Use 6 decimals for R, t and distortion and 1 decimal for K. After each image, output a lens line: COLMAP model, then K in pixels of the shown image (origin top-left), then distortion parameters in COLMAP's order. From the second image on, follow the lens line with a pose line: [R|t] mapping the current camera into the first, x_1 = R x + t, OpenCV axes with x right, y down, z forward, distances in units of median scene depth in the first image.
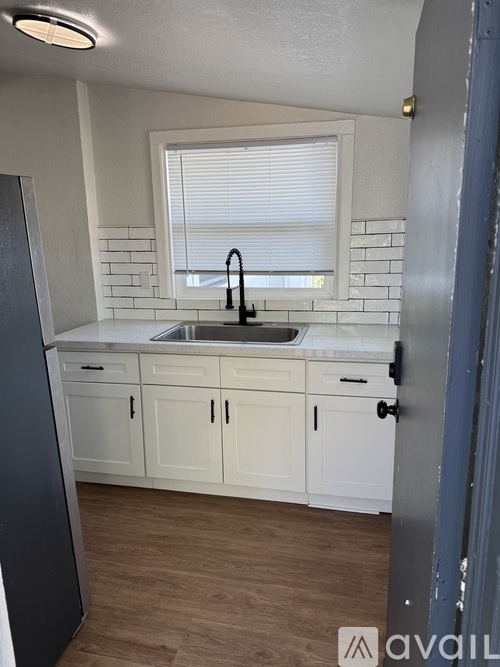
lens RADIAL K [[464.7, 0, 247.3], [0, 464.7, 328.9], [0, 0, 1]] dist [0.027014, -0.050265]
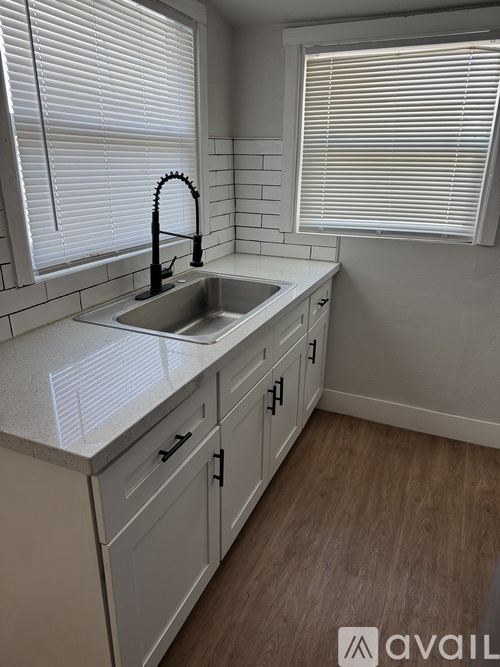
lens RADIAL K [[464.7, 0, 249.3], [0, 464.7, 334.7], [0, 0, 1]] dist [0.027014, -0.050265]
pose [[0.204846, -0.327518, 0.922372, -0.751814], [0.190990, 0.937616, 0.290515, -0.145946], [-0.959980, 0.116653, 0.254620, 0.862485]]
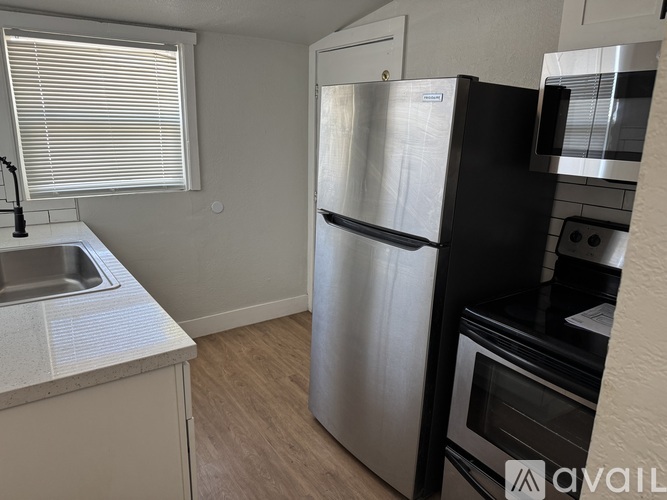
lens RADIAL K [[464.7, 0, 333.5], [0, 464.7, 250.2], [0, 0, 1]] dist [0.027014, -0.050265]
pose [[-0.737187, -0.171438, 0.653578, -0.916093], [0.131092, 0.912609, 0.387246, -0.255557], [-0.662850, 0.371151, -0.650290, 1.283514]]
